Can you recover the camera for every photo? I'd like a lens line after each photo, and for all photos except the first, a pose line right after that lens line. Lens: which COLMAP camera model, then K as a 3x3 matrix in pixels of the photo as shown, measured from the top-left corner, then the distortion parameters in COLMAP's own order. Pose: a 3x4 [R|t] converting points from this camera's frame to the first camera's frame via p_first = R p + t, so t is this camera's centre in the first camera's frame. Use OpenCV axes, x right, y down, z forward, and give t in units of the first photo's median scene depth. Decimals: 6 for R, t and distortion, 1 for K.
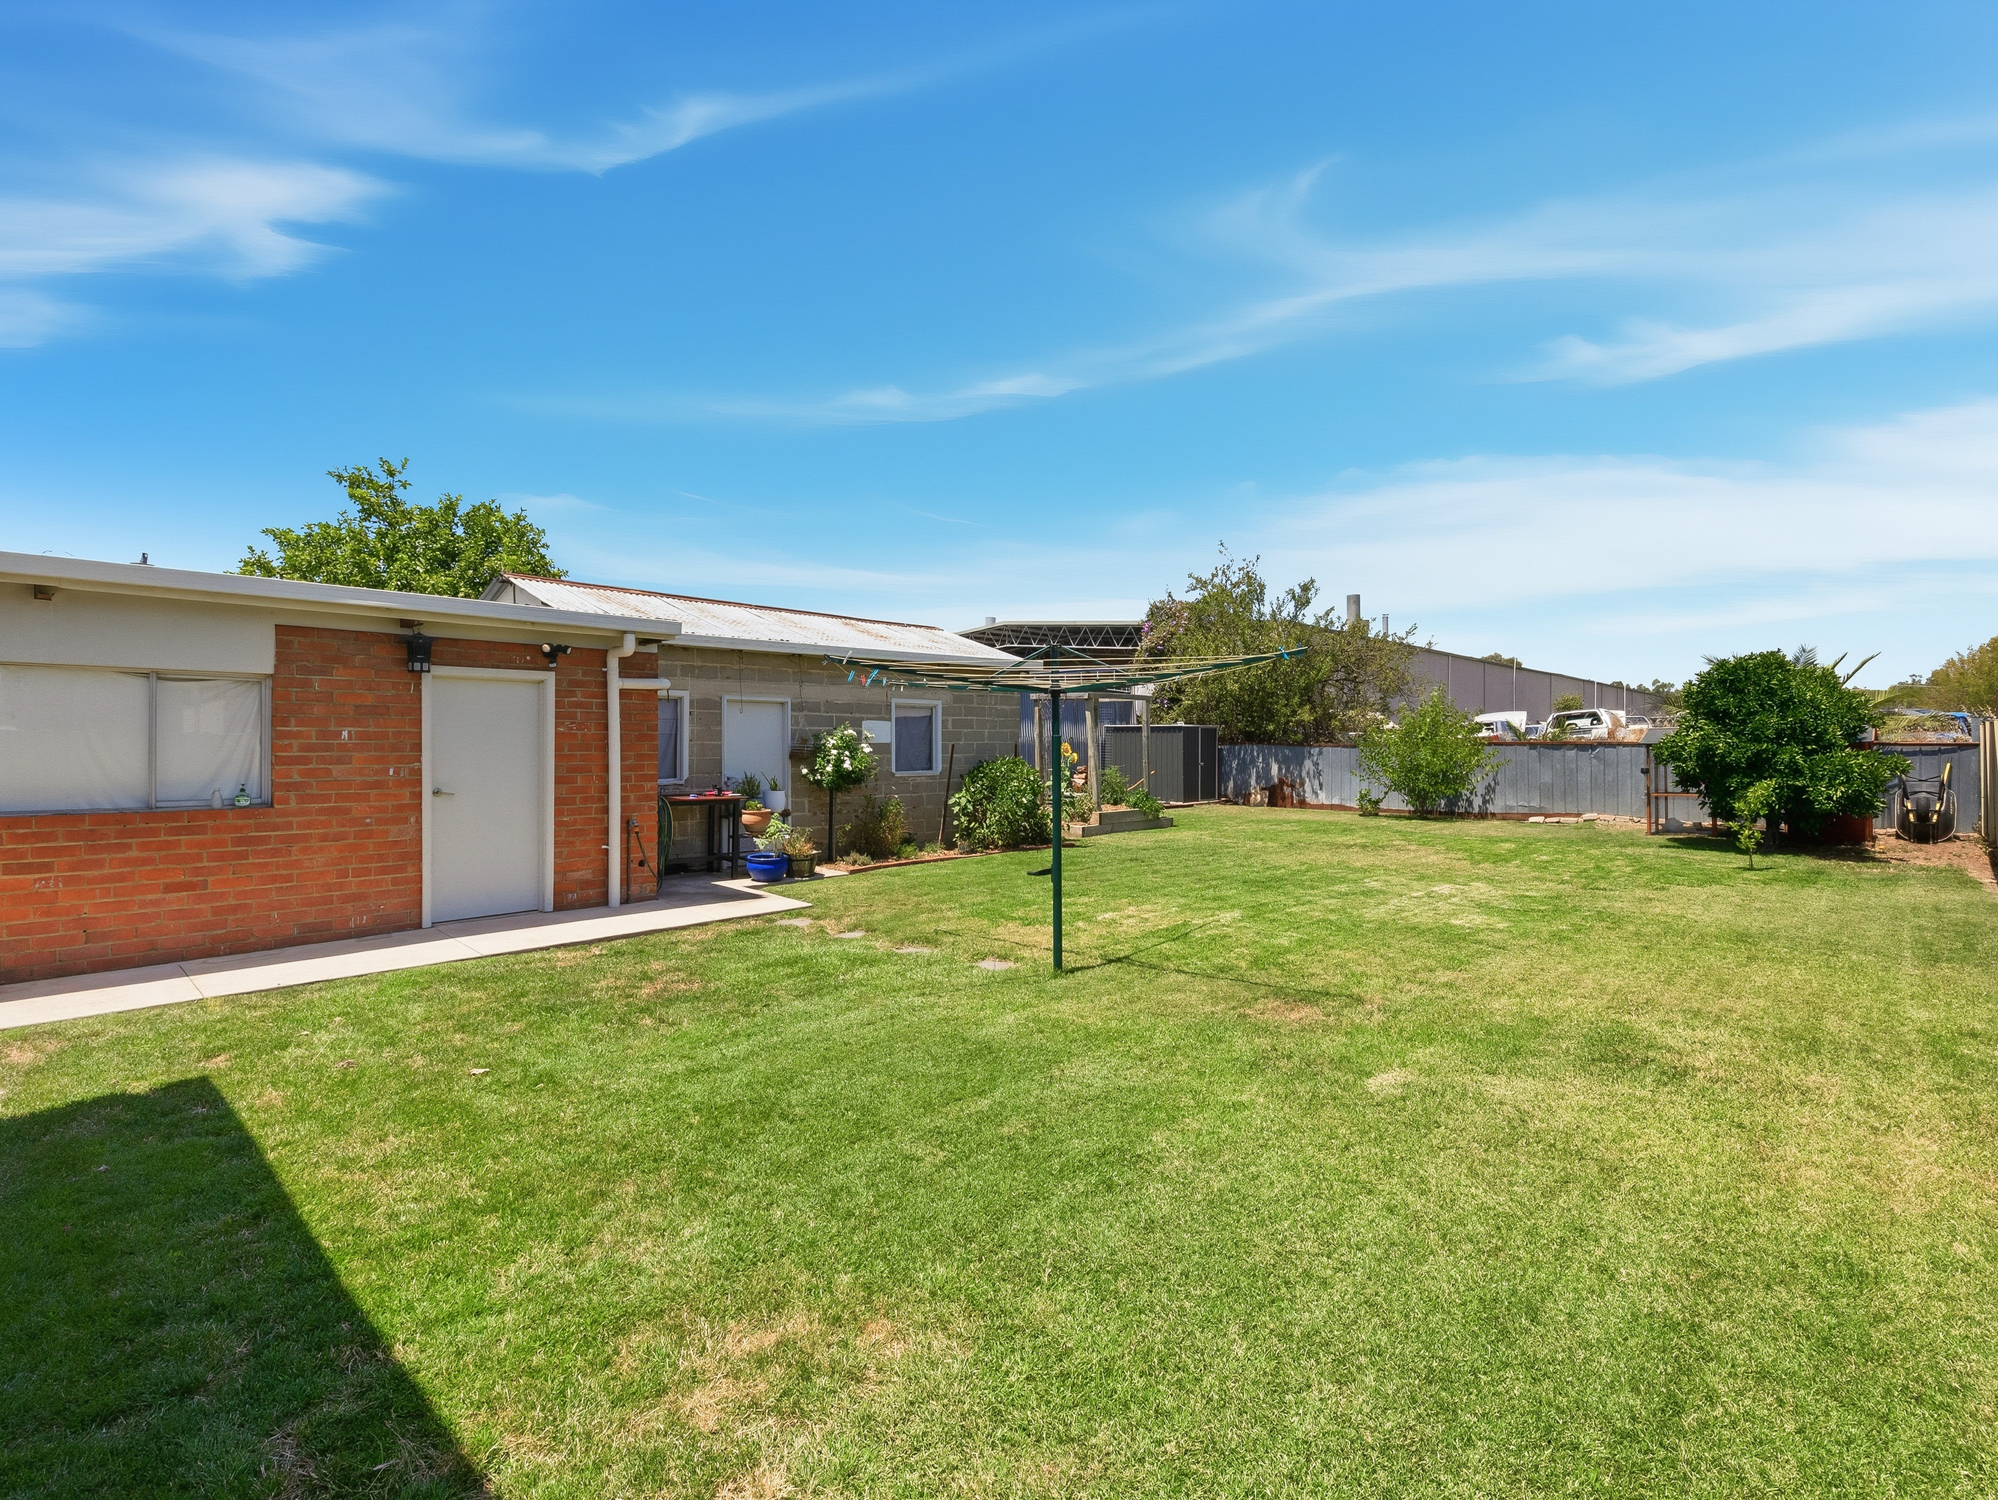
lens RADIAL K [[961.5, 0, 999.6], [0, 961.5, 739.8], [0, 0, 1]] dist [-0.001891, -0.000112]
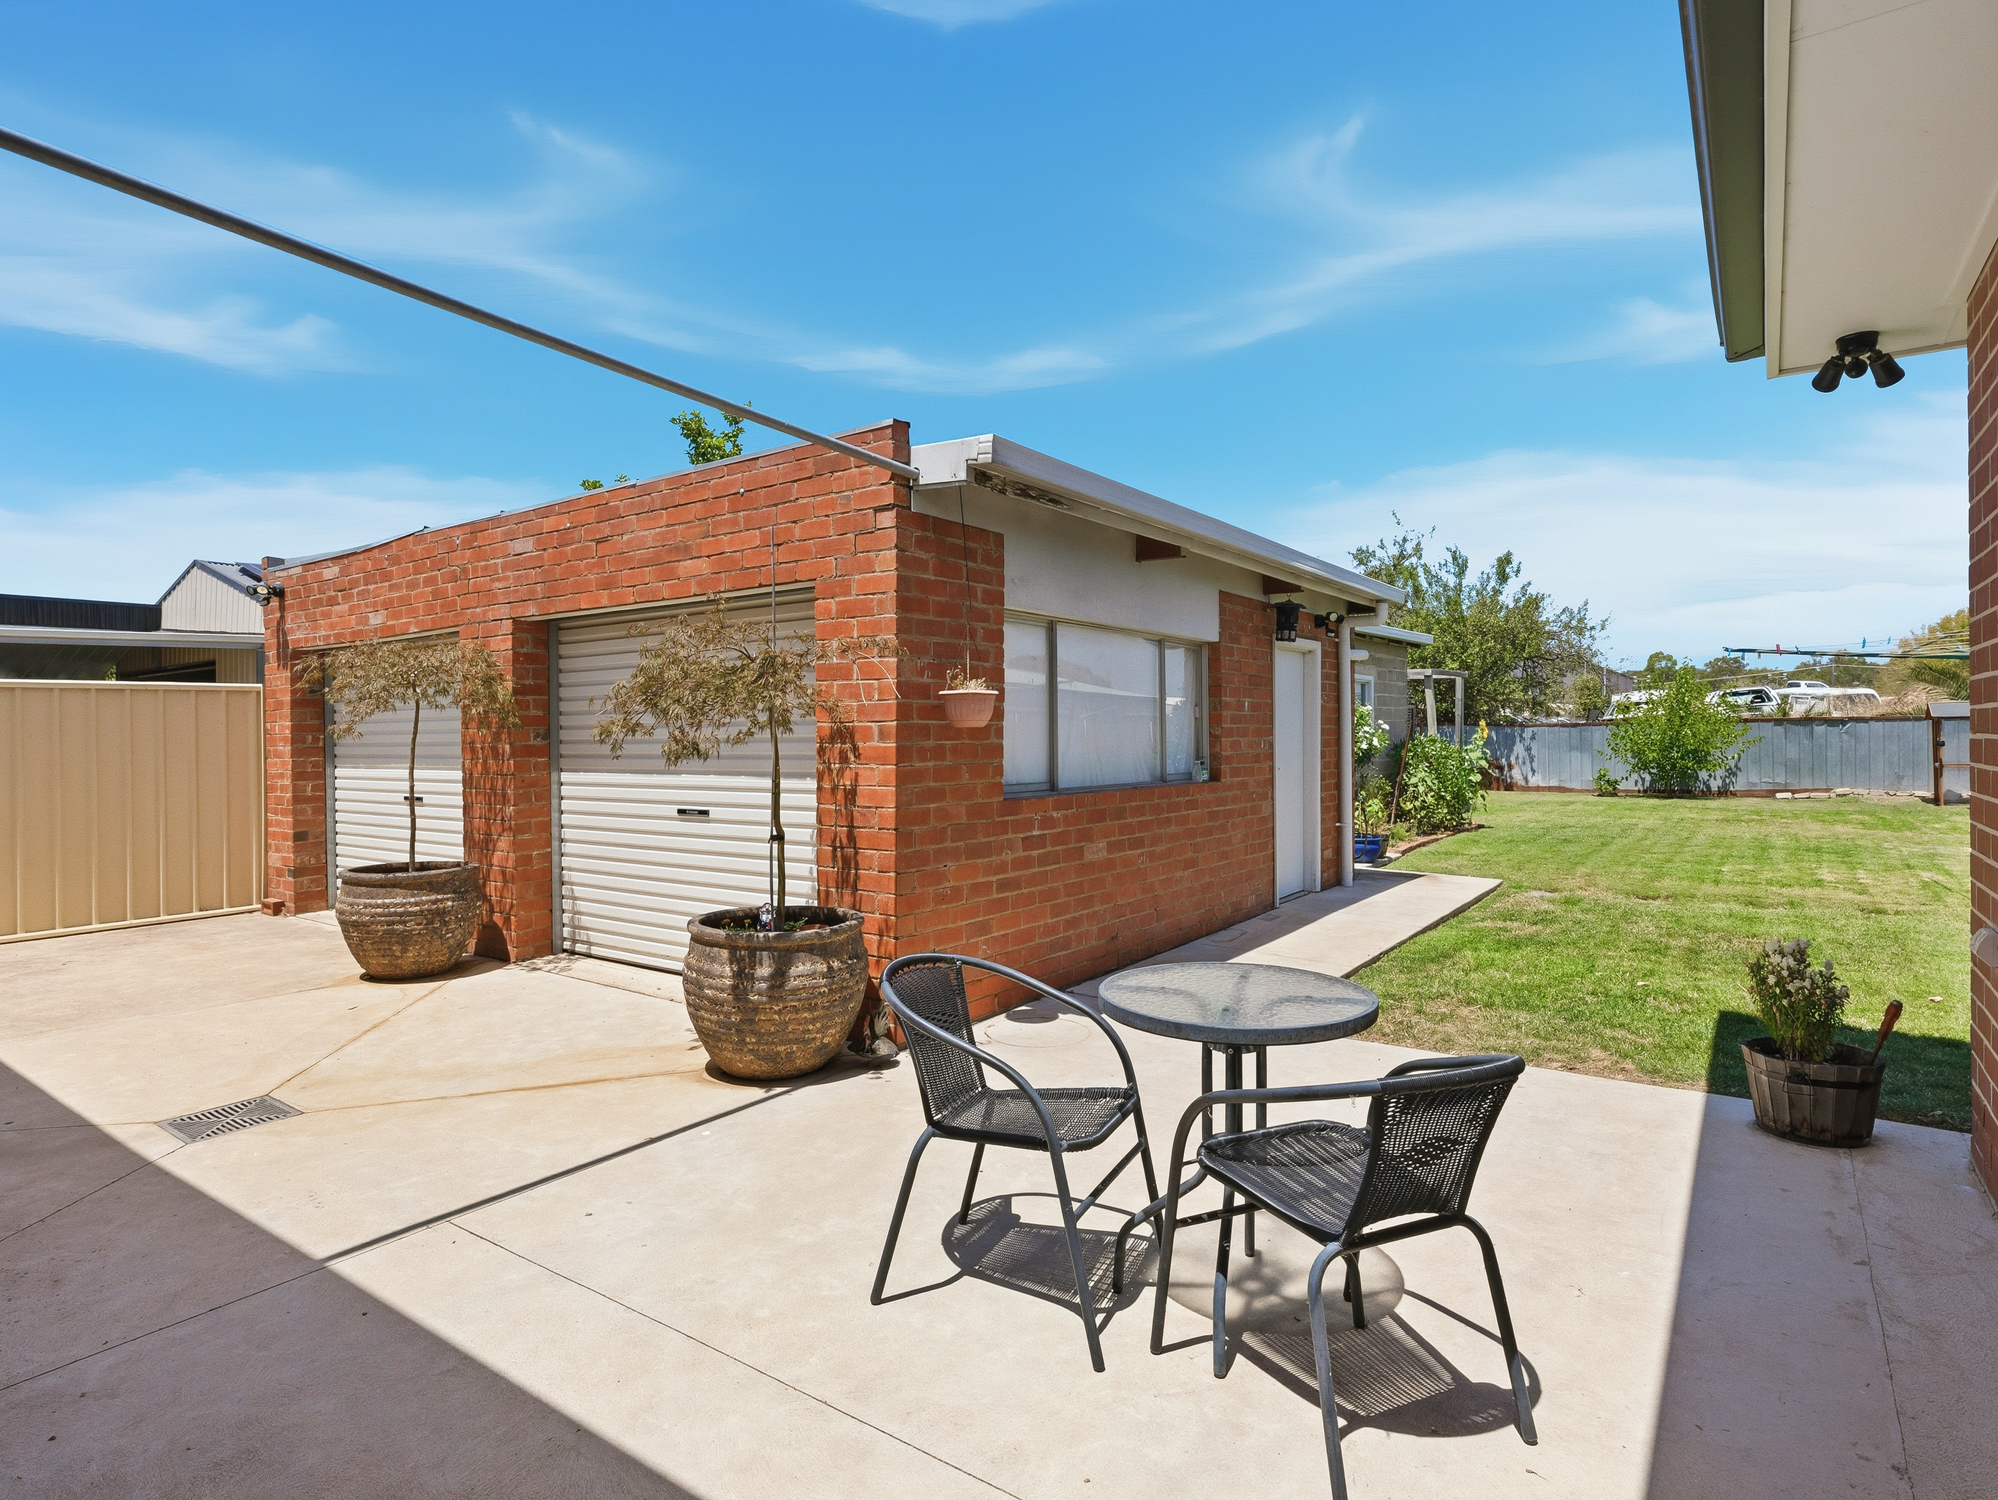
lens RADIAL K [[1051.5, 0, 999.6], [0, 1051.5, 750.1], [0, 0, 1]] dist [0.028371, 0.000450]
pose [[0.993713, -0.017378, 0.110600, -0.351125], [0.015909, 0.999773, 0.014152, 0.006705], [-0.110821, -0.012303, 0.993764, -0.006912]]
